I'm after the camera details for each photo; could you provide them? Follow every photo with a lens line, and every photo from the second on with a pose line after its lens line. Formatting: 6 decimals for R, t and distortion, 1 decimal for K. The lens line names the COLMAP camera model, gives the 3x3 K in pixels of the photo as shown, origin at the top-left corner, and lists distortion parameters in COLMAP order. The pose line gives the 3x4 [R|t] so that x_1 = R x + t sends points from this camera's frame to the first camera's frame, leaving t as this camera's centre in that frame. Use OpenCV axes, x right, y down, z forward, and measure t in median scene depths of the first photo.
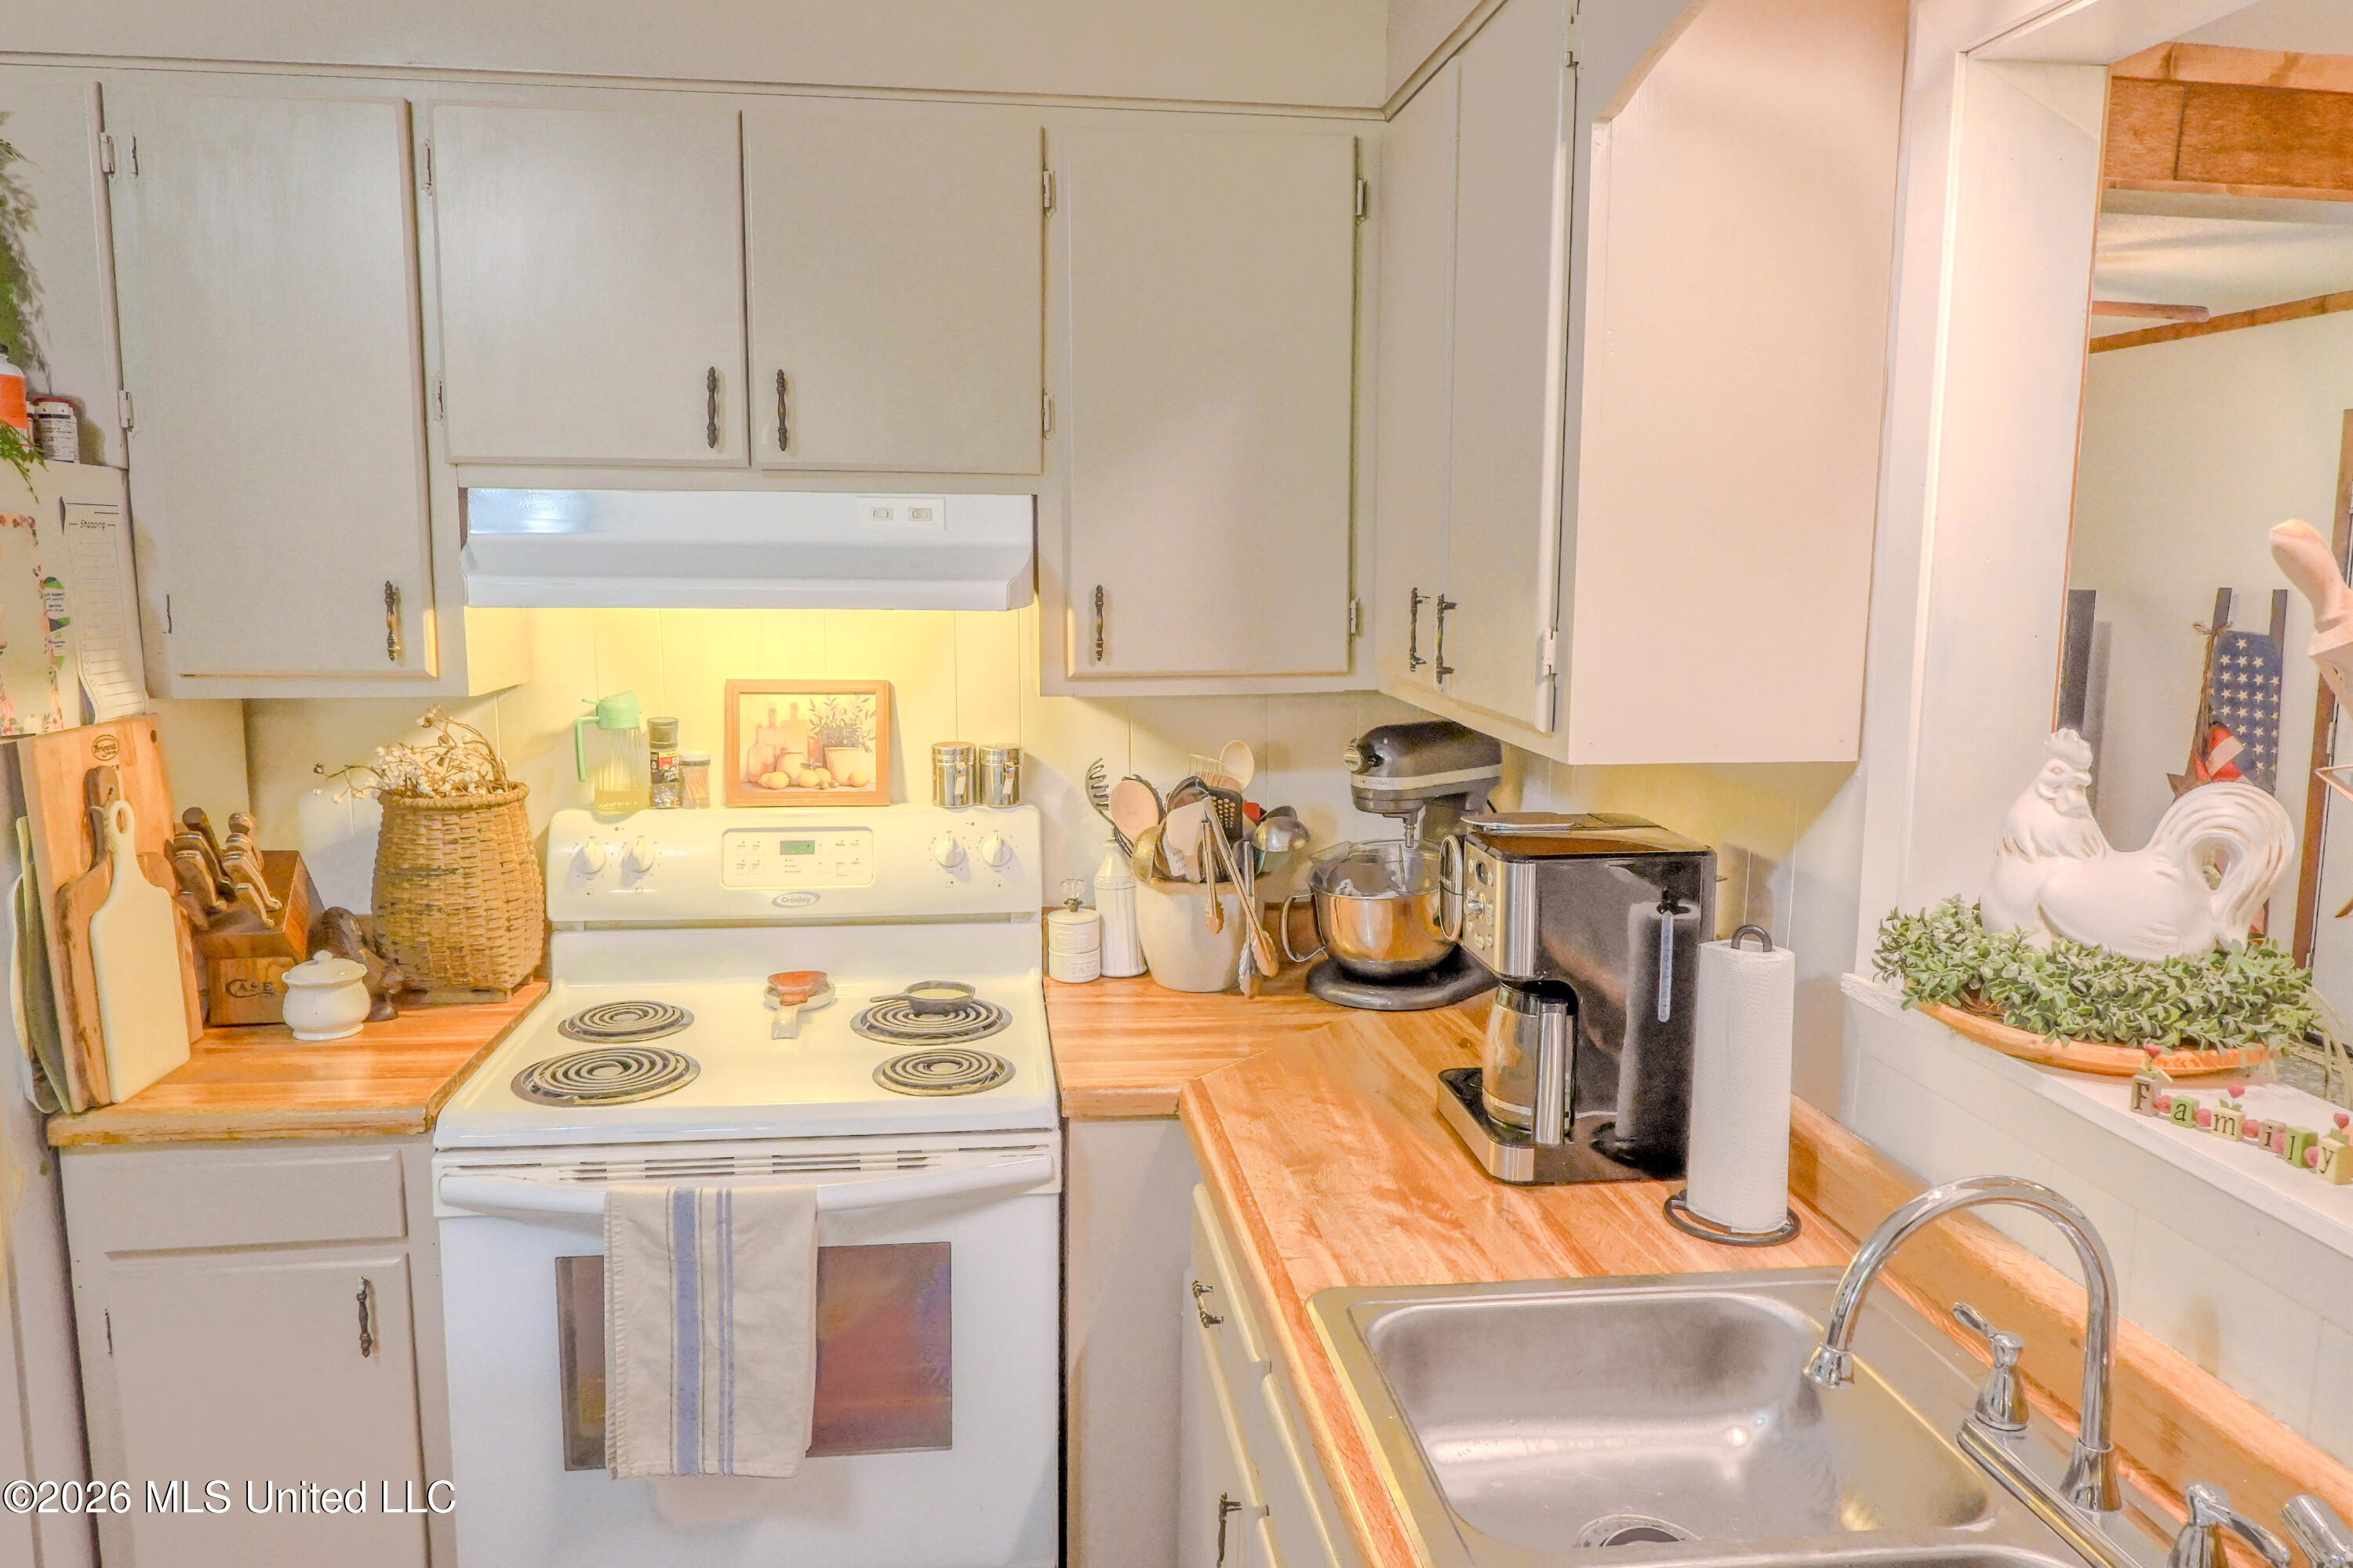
lens RADIAL K [[1599.9, 0, 1175.0], [0, 1599.9, 778.8], [0, 0, 1]] dist [-0.000442, -0.001242]
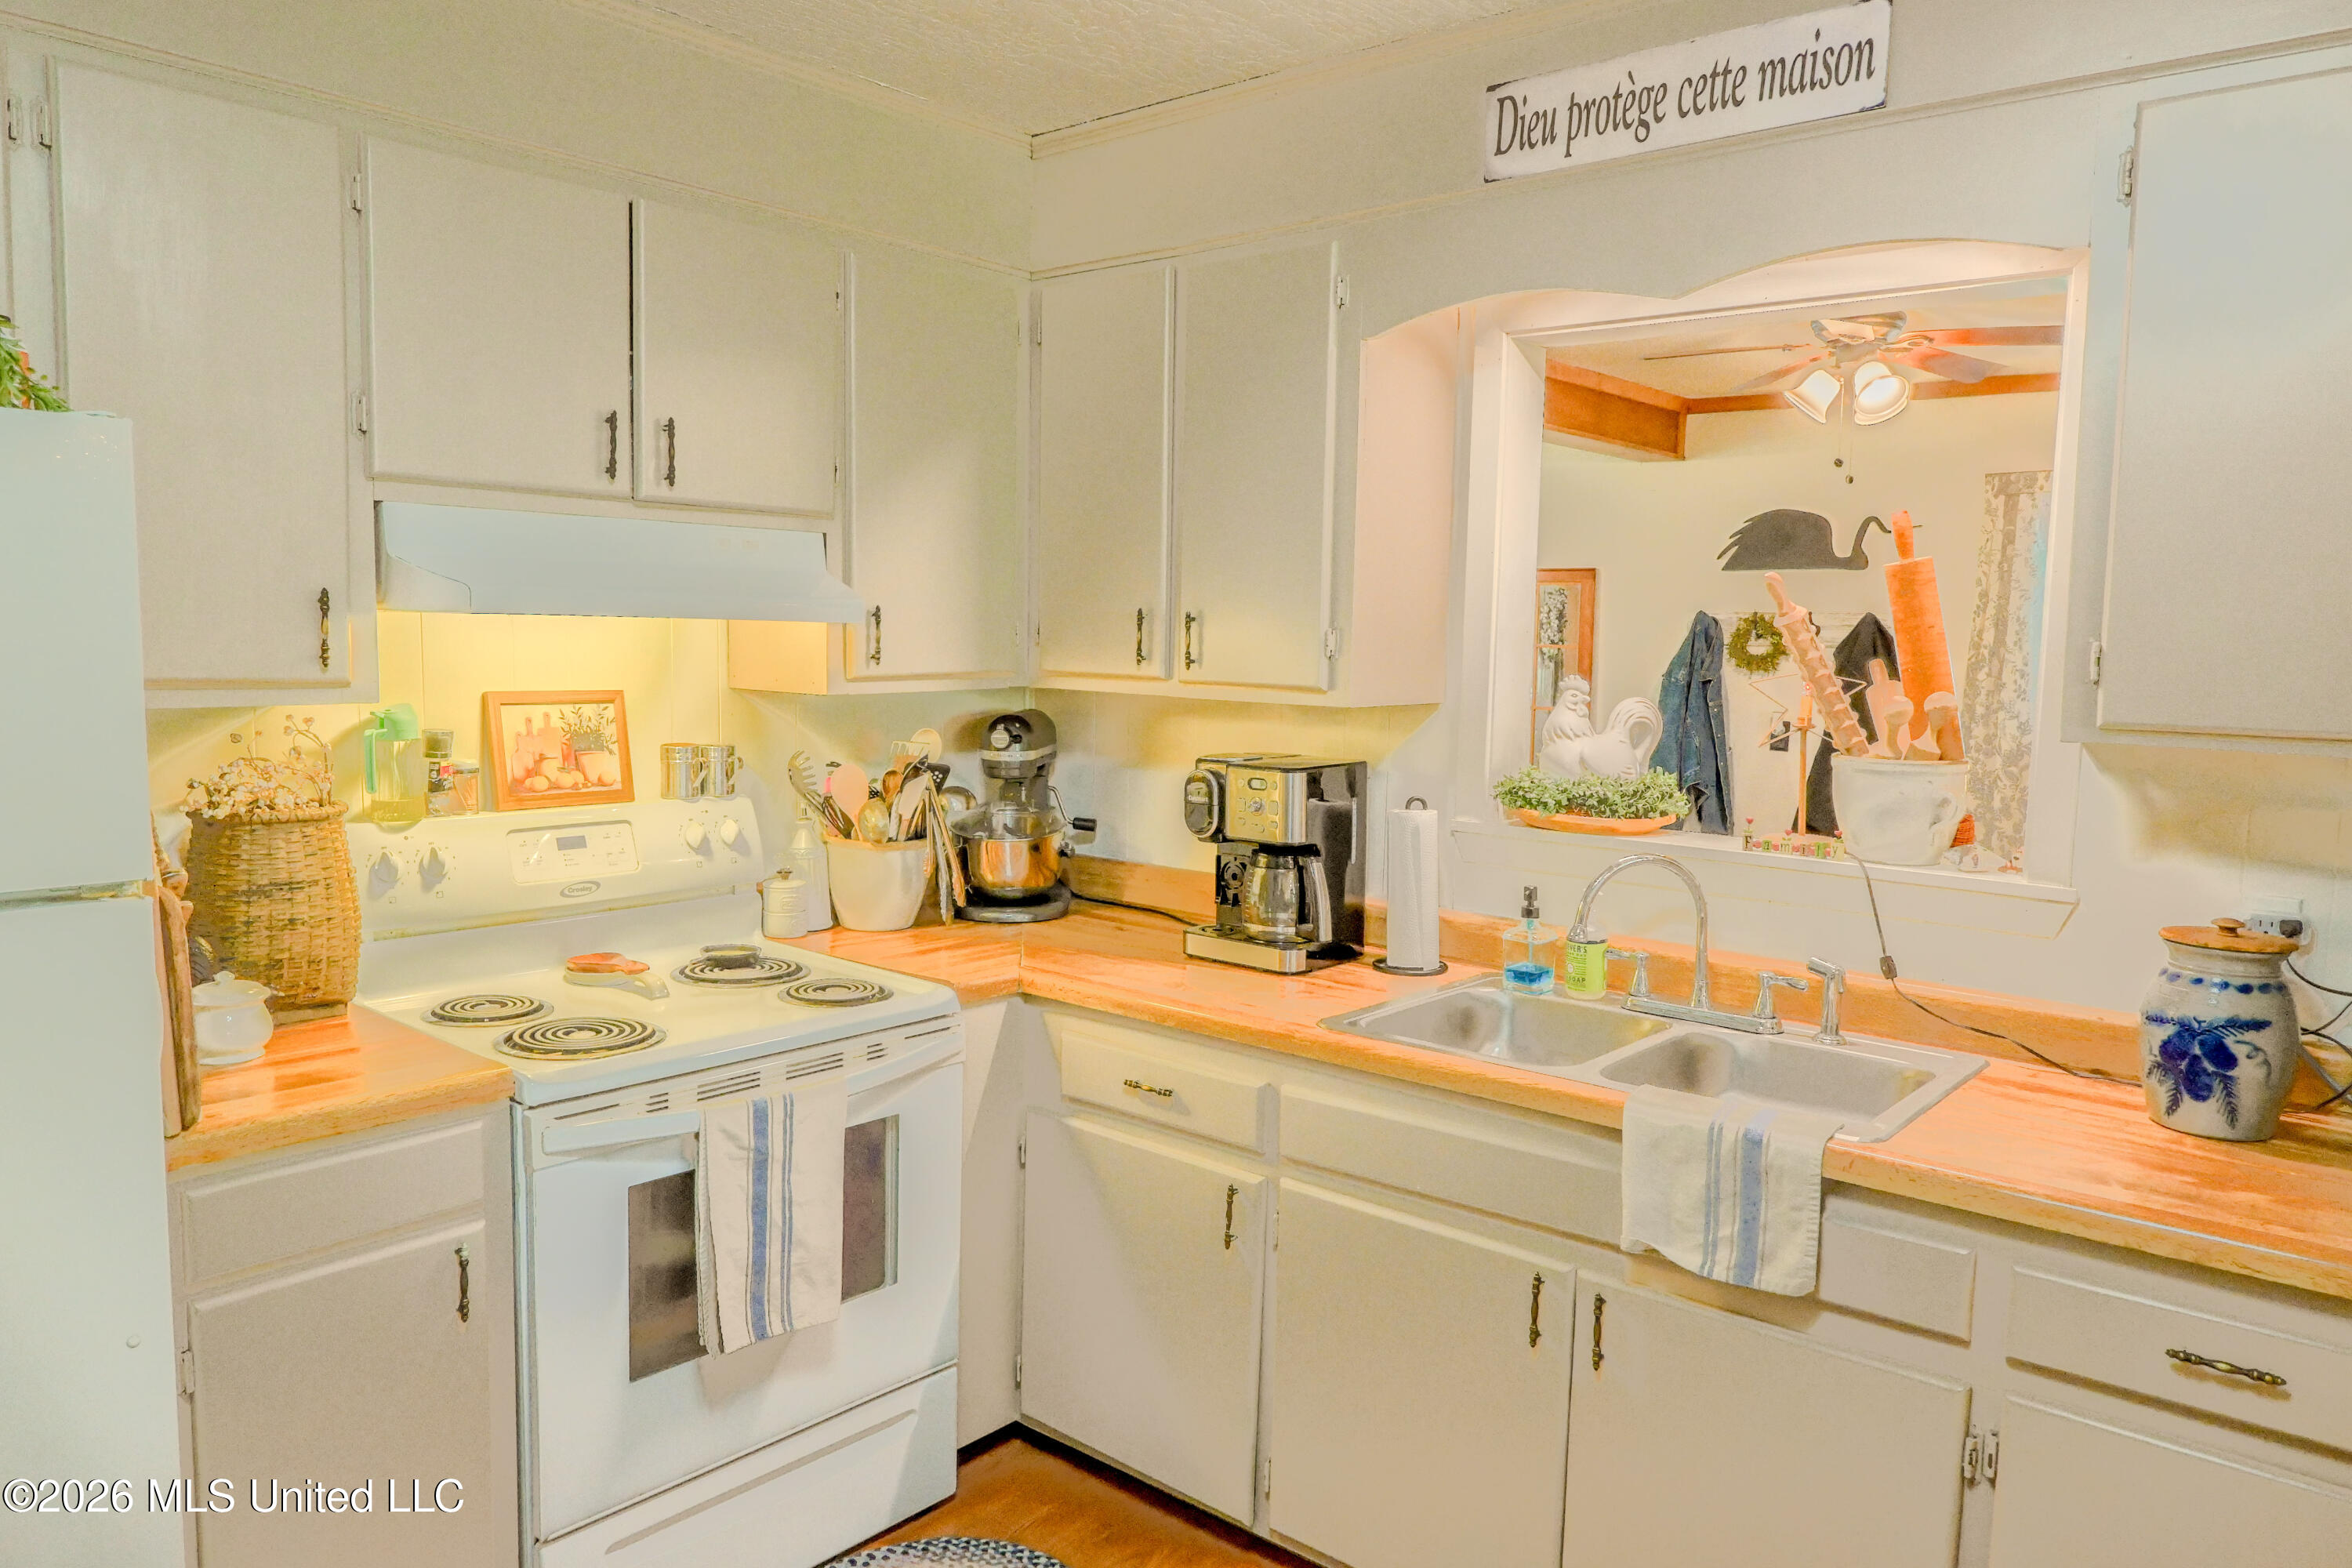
lens RADIAL K [[1599.2, 0, 1104.2], [0, 1599.2, 773.6], [0, 0, 1]] dist [-0.000442, -0.001242]
pose [[0.749400, -0.052149, 0.660061, -0.689199], [0.080735, 0.996652, -0.012921, 0.039861], [-0.657177, 0.062973, 0.751101, -0.068156]]
